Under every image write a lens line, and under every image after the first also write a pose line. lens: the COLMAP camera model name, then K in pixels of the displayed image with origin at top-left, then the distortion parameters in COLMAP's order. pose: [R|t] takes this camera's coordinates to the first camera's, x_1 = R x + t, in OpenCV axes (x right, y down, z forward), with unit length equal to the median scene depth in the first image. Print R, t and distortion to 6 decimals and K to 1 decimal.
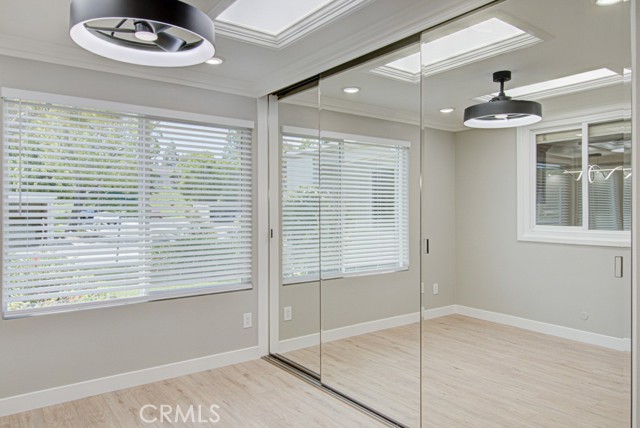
lens RADIAL K [[444.2, 0, 328.5], [0, 444.2, 209.8], [0, 0, 1]] dist [0.039743, -0.042483]
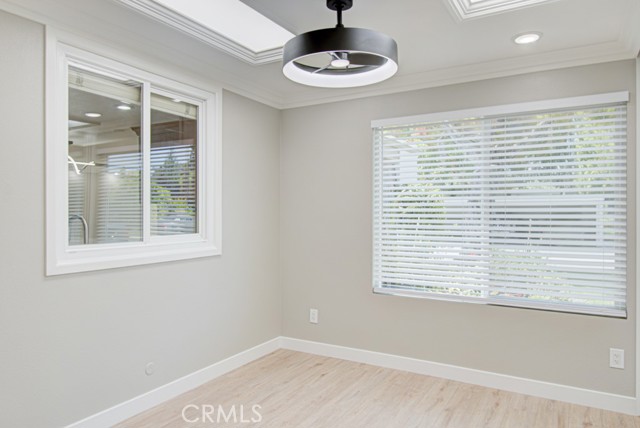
lens RADIAL K [[444.2, 0, 321.7], [0, 444.2, 216.0], [0, 0, 1]] dist [0.039743, -0.042483]
pose [[0.378473, 0.008521, -0.925573, 0.385608], [0.000171, 0.999957, 0.009276, 0.000911], [0.925612, -0.003669, 0.378455, 0.299233]]
